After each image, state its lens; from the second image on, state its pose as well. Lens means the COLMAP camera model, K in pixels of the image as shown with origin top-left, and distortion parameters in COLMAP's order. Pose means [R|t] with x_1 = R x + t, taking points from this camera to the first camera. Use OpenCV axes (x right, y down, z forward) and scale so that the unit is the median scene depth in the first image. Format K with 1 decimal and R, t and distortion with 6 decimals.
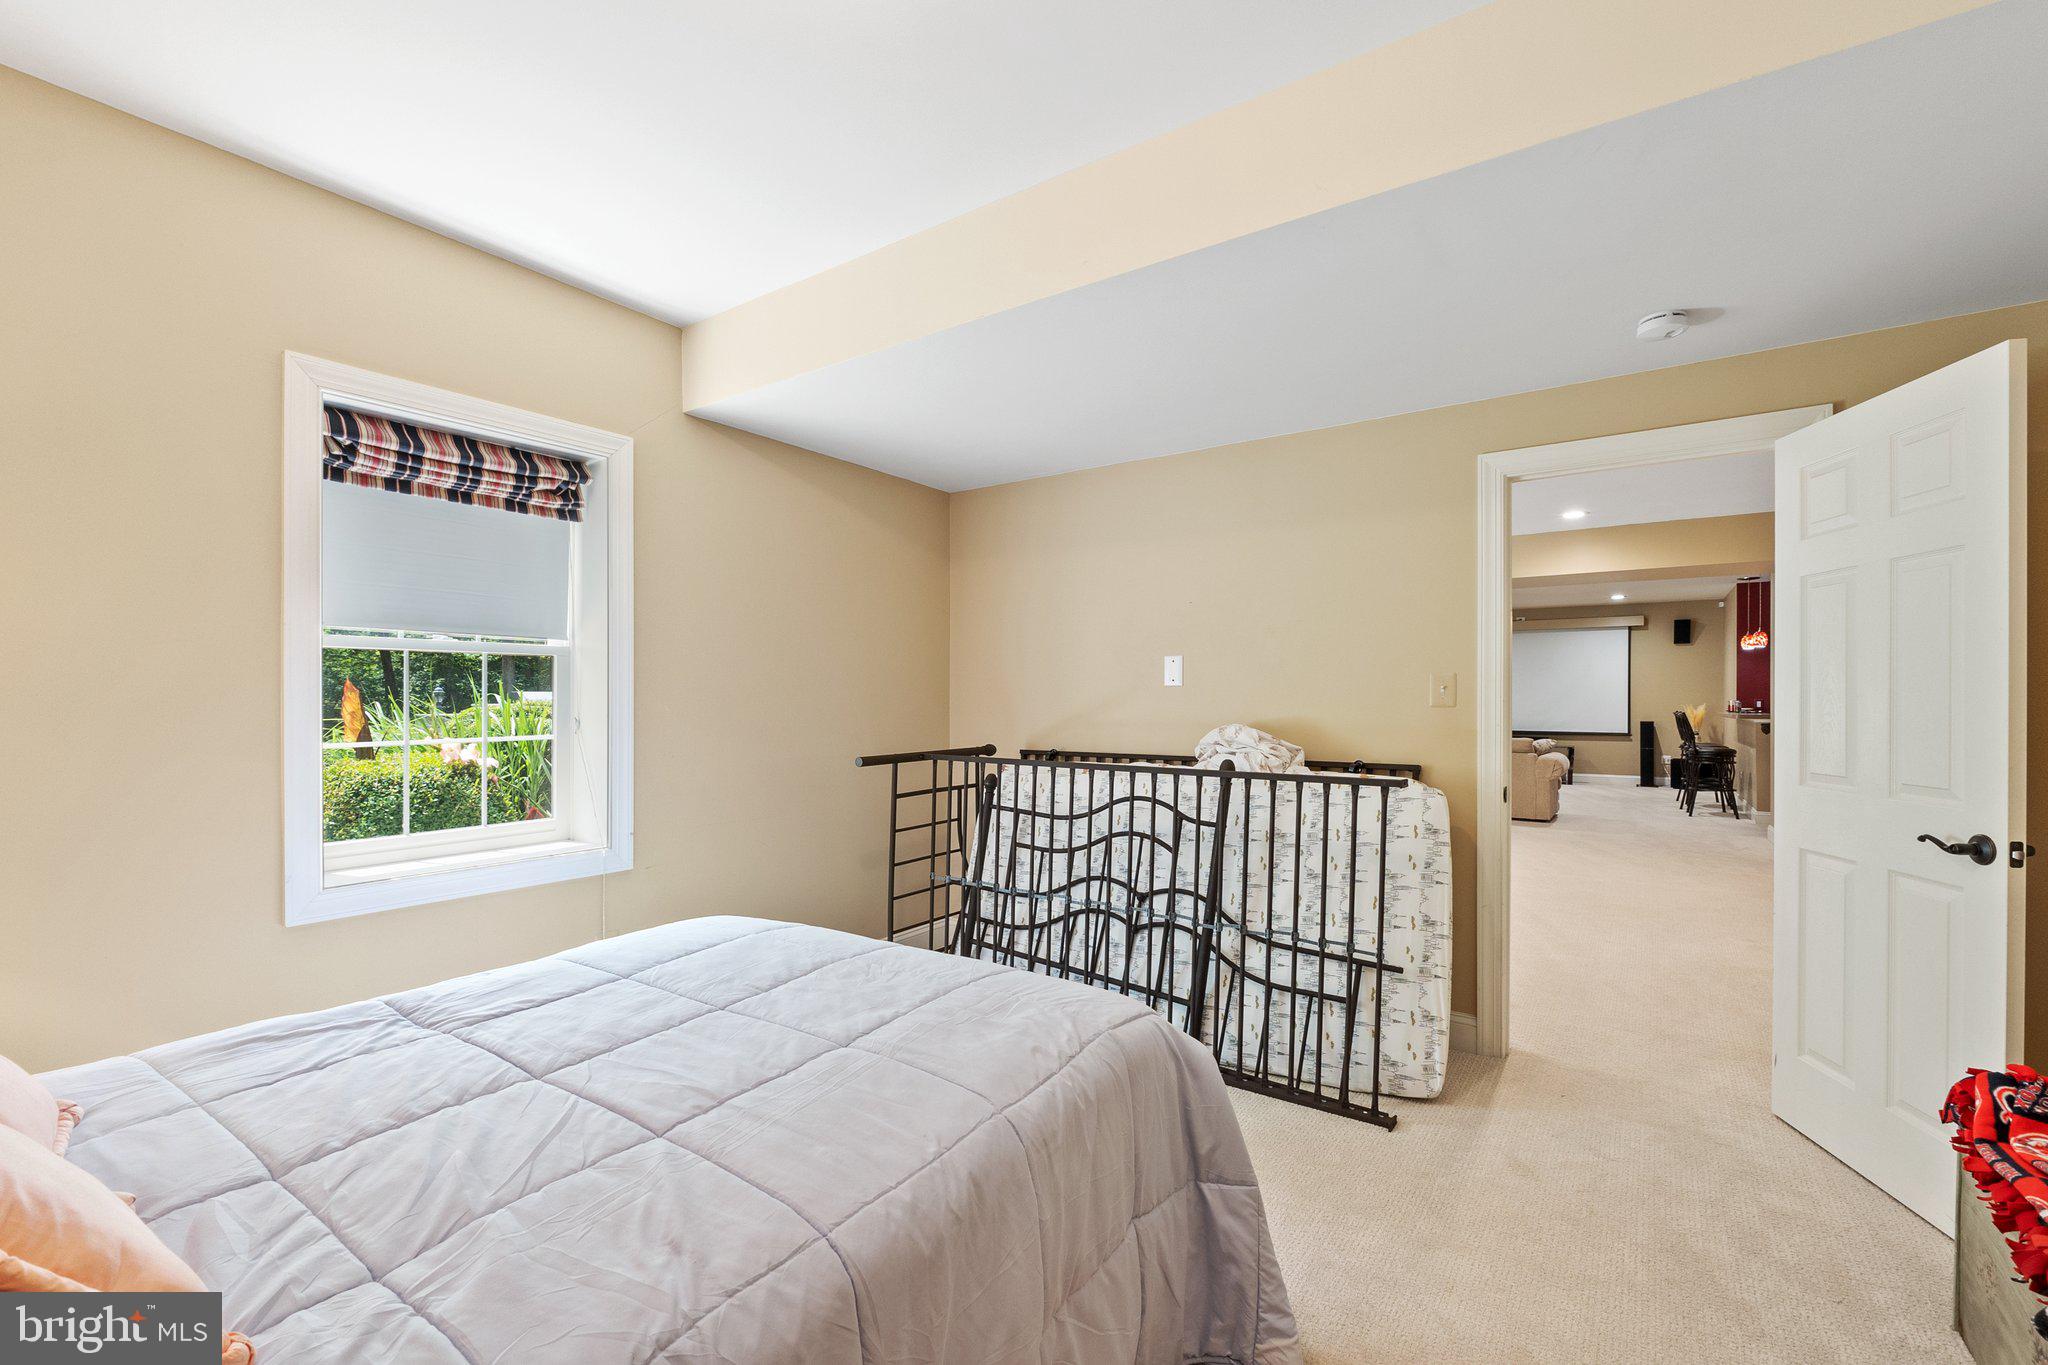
lens RADIAL K [[863.8, 0, 1034.1], [0, 863.8, 698.1], [0, 0, 1]] dist [0.001415, 0.000213]
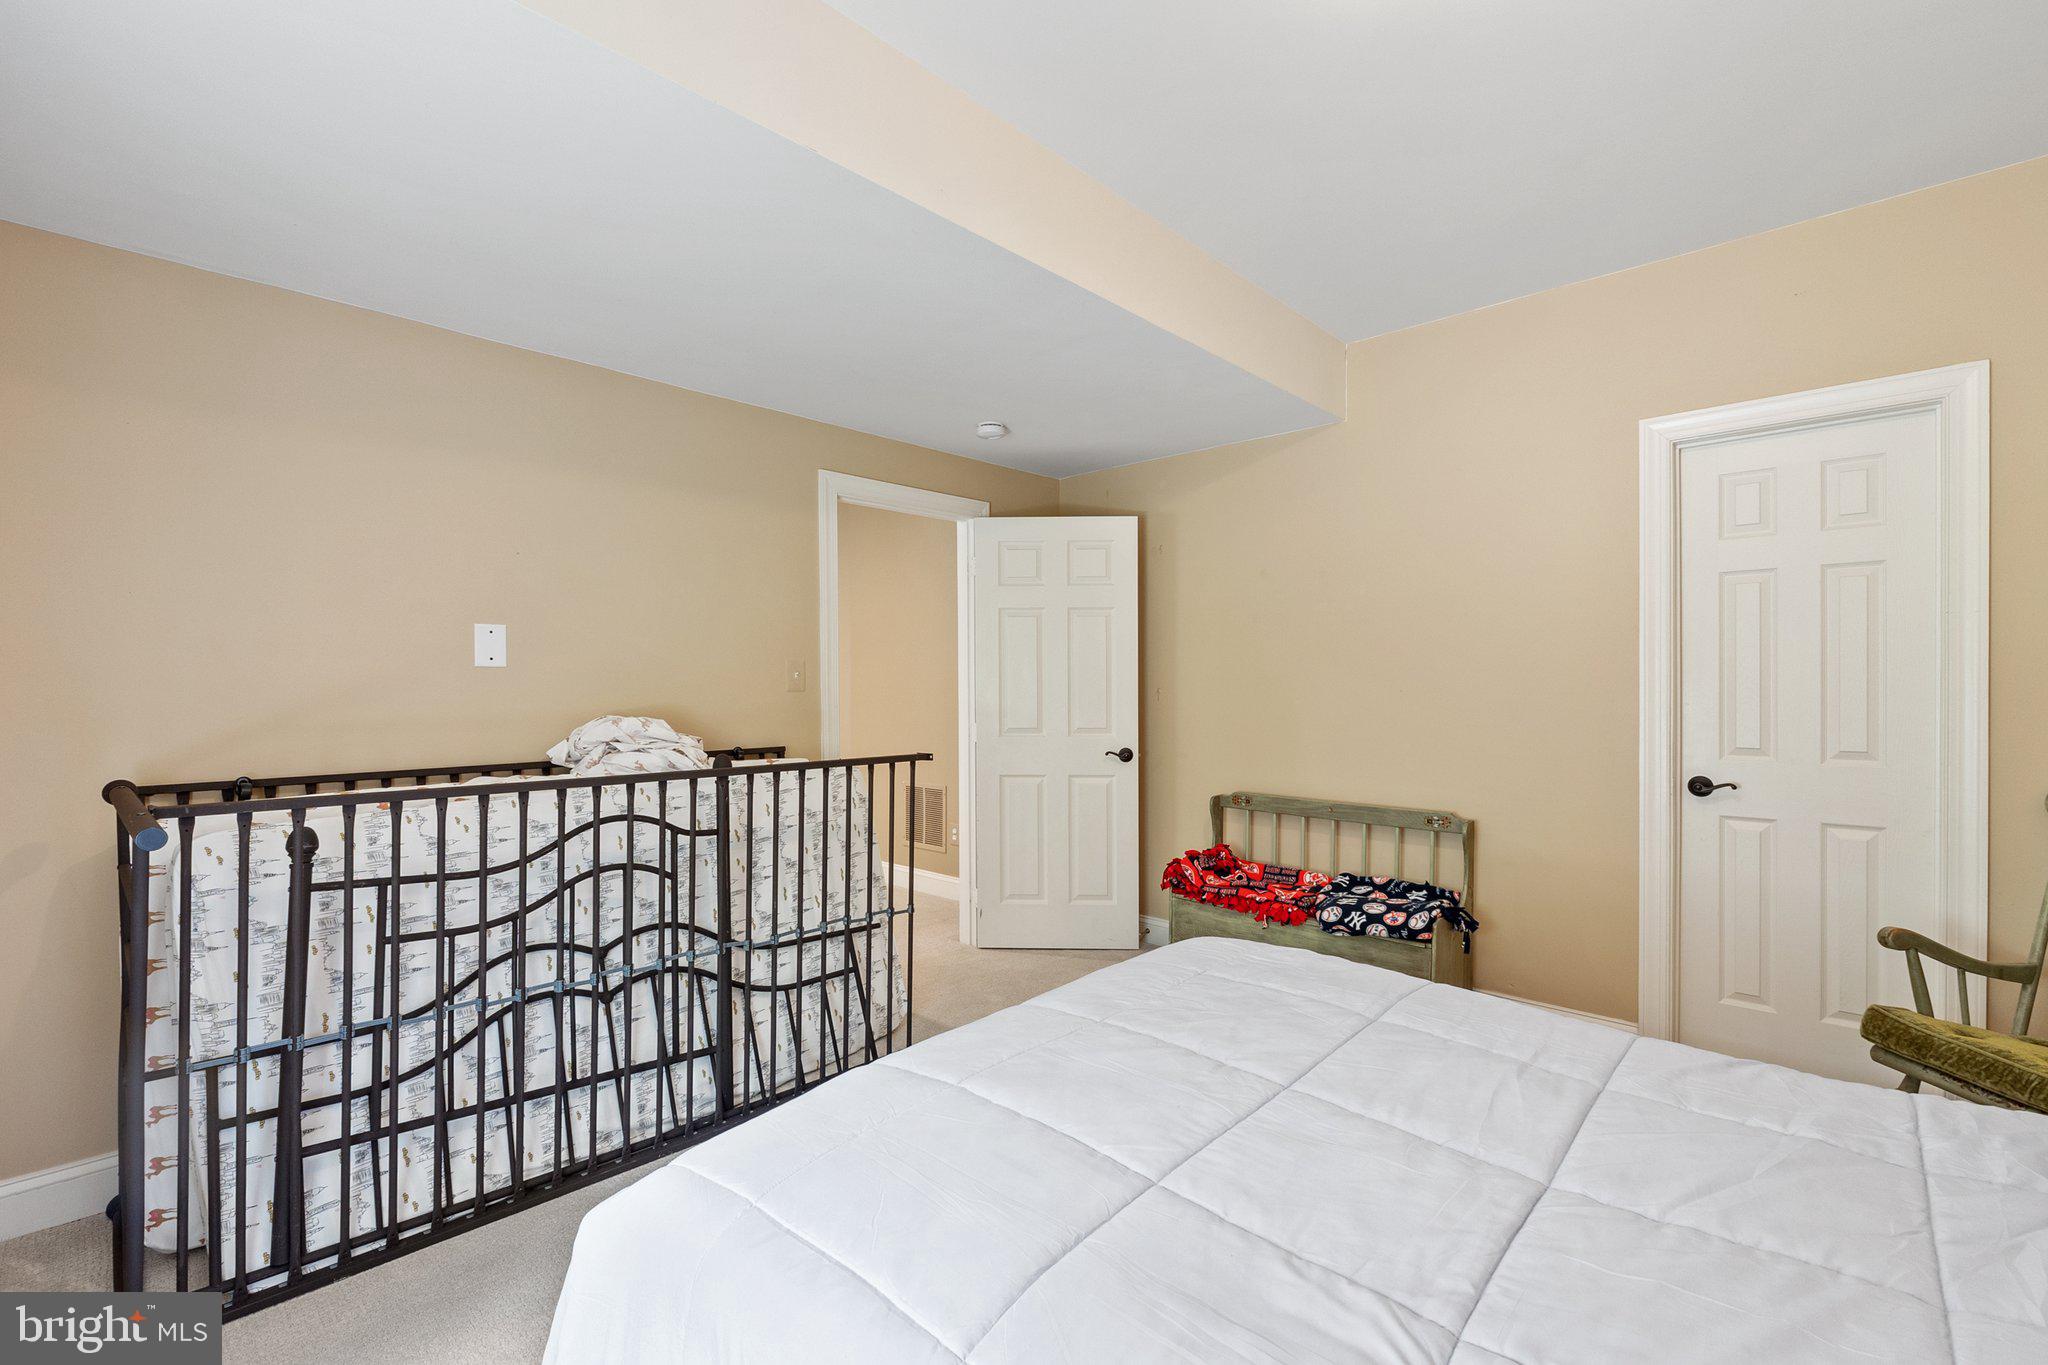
lens RADIAL K [[876.5, 0, 1019.4], [0, 876.5, 672.6], [0, 0, 1]] dist [-0.004533, 0.000135]
pose [[0.153740, 0.009897, 0.988062, -0.619675], [0.005303, 0.999927, -0.010841, 0.001100], [-0.988097, 0.006906, 0.153676, 0.592994]]
